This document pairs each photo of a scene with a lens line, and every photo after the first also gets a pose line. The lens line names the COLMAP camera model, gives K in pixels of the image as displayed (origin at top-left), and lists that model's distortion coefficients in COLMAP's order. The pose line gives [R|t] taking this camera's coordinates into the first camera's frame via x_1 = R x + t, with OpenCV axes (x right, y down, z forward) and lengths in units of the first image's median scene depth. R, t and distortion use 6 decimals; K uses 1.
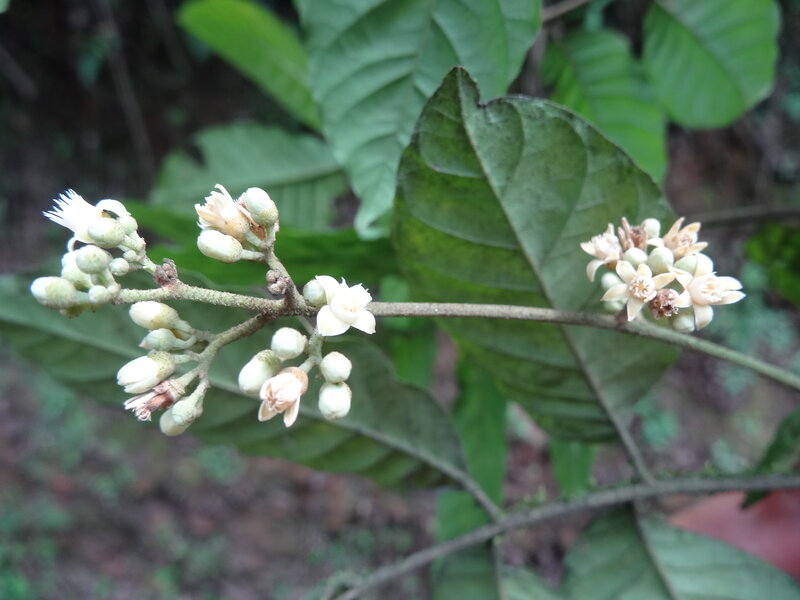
lens RADIAL K [[572.8, 0, 400.0], [0, 572.8, 300.0], [0, 0, 1]] dist [-0.011535, -0.005705]
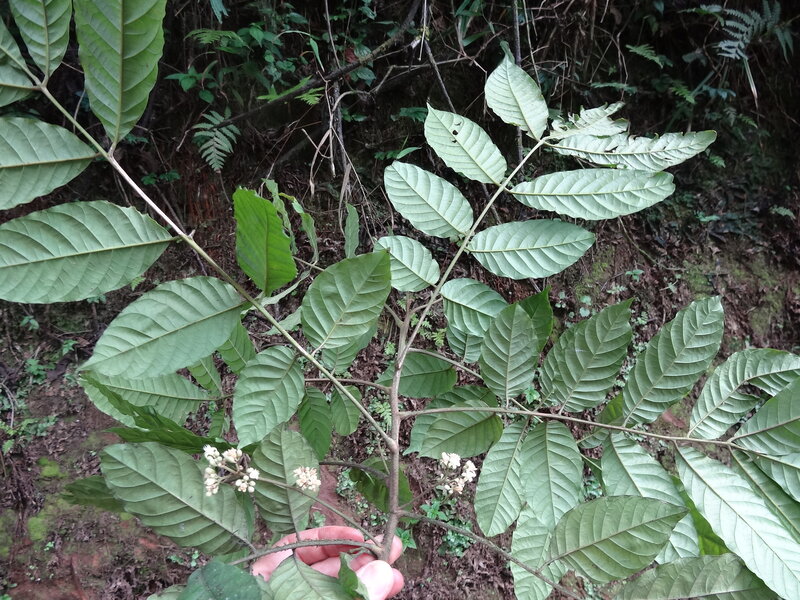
lens RADIAL K [[572.8, 0, 400.0], [0, 572.8, 300.0], [0, 0, 1]] dist [-0.011535, -0.005705]
pose [[0.880264, 0.284951, 0.379392, -1.230256], [-0.154753, 0.928281, -0.338149, 0.085607], [-0.448539, 0.238948, 0.861230, -4.221647]]
